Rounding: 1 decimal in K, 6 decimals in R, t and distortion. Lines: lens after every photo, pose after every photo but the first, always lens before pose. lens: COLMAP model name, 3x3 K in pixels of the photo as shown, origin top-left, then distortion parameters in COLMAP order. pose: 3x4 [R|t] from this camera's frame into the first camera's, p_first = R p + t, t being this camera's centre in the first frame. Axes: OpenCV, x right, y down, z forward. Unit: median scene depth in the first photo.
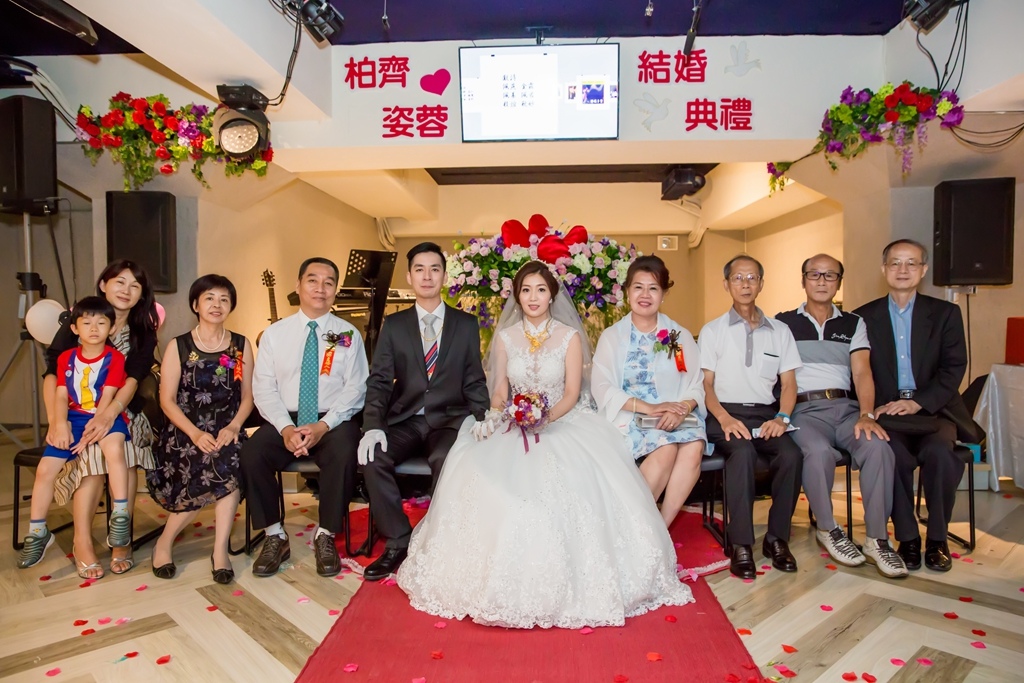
lens RADIAL K [[710.6, 0, 527.6], [0, 710.6, 360.3], [0, 0, 1]] dist [-0.078534, 0.064607]
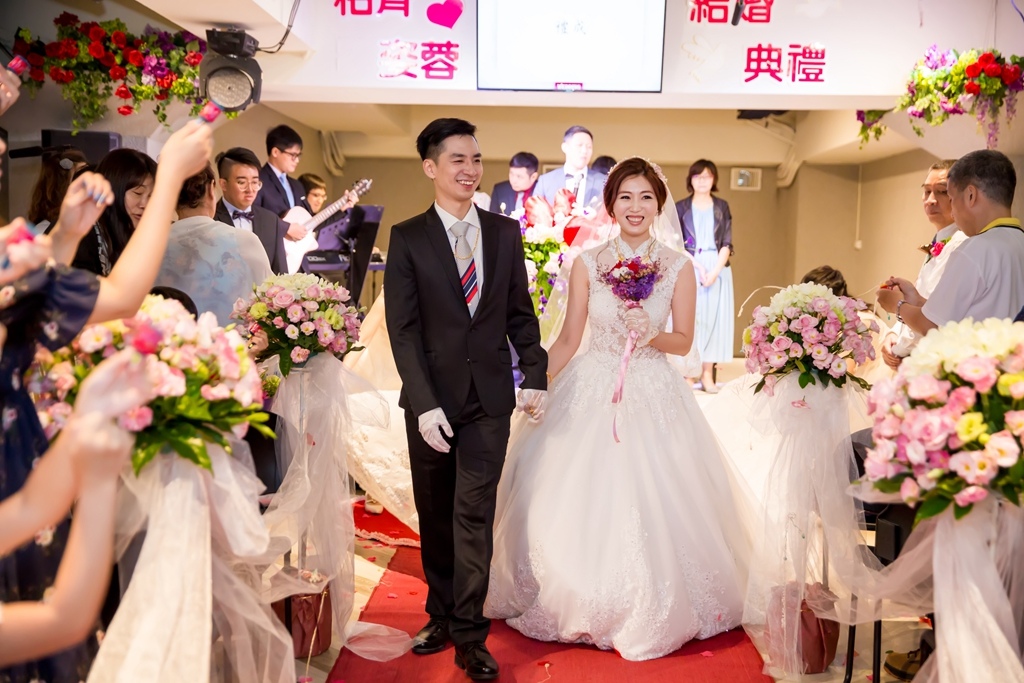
lens RADIAL K [[1312.7, 0, 503.2], [0, 1312.7, 350.6], [0, 0, 1]] dist [0.129489, 0.000000]
pose [[0.999464, 0.030981, -0.010600, -0.034696], [-0.030869, 0.999468, 0.010511, -0.015531], [0.010920, -0.010178, 0.999889, -0.583226]]
